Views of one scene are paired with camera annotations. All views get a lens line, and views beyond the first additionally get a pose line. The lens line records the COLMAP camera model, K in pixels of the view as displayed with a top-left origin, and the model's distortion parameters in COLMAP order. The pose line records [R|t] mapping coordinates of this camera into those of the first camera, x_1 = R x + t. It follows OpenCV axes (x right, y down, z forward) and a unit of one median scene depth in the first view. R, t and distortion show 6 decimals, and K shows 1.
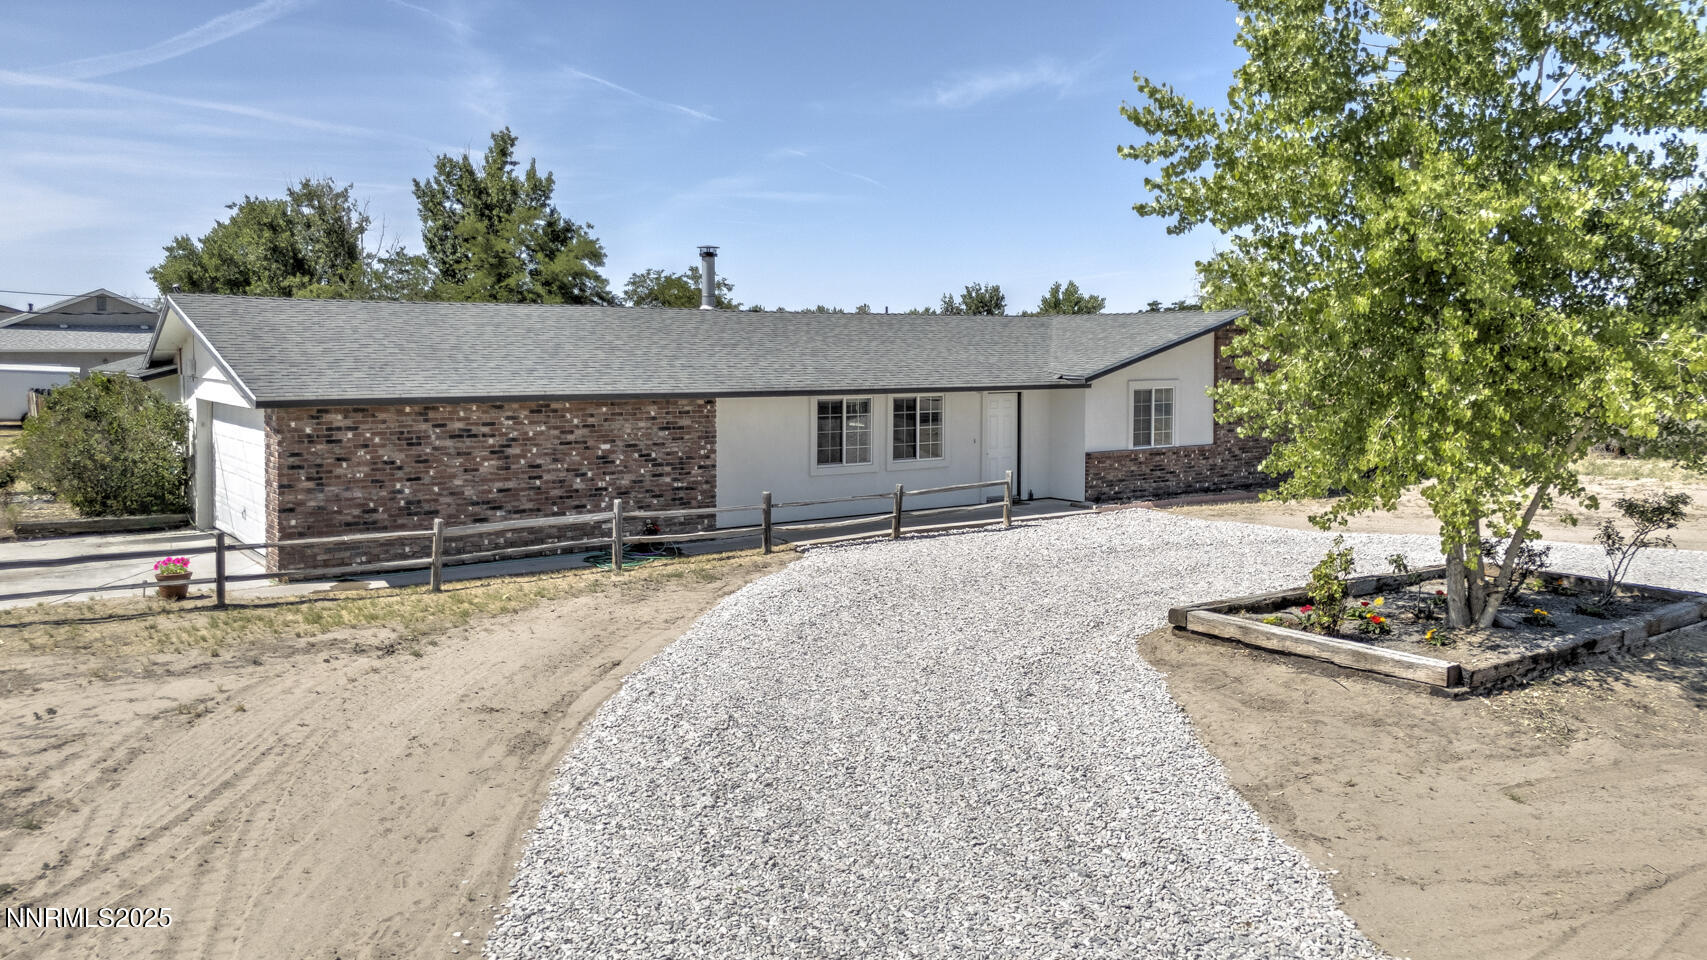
lens RADIAL K [[1206.8, 0, 853.5], [0, 1206.8, 480.0], [0, 0, 1]] dist [0.028768, -0.000686]
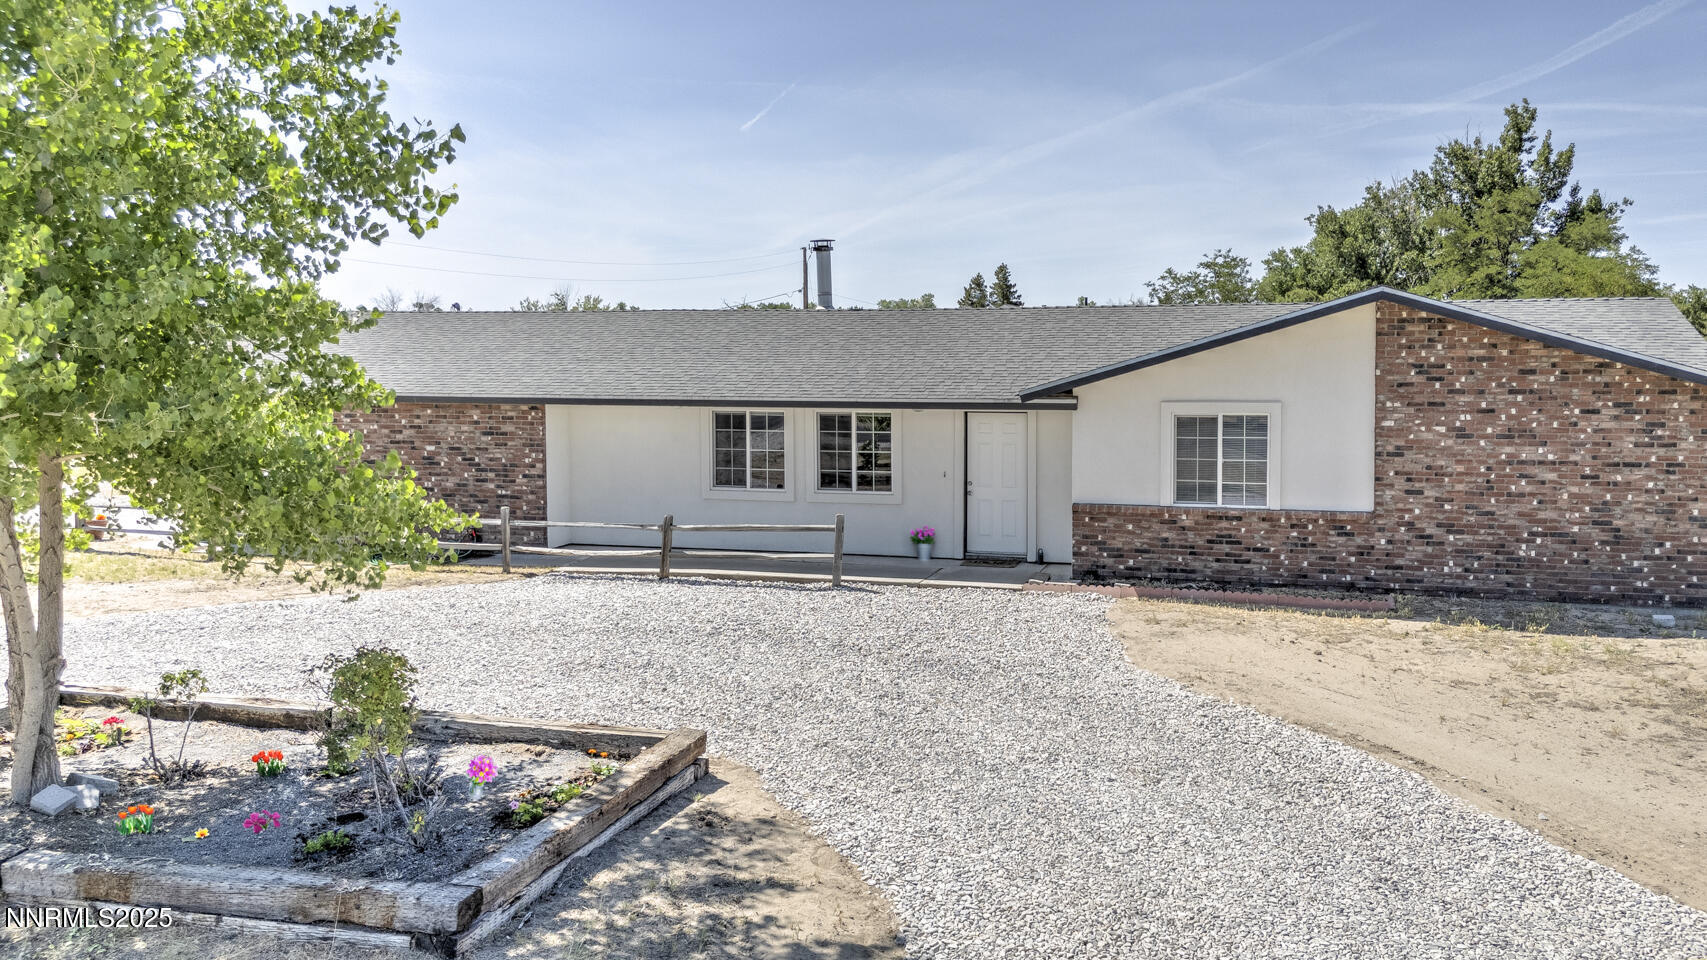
lens RADIAL K [[1206.8, 0, 853.5], [0, 1206.8, 480.0], [0, 0, 1]] dist [0.028768, -0.000686]
pose [[0.670812, 0.078248, -0.737488, 0.675412], [-0.079219, 0.996289, 0.033650, -0.054157], [0.737384, 0.035850, 0.674521, 0.491571]]
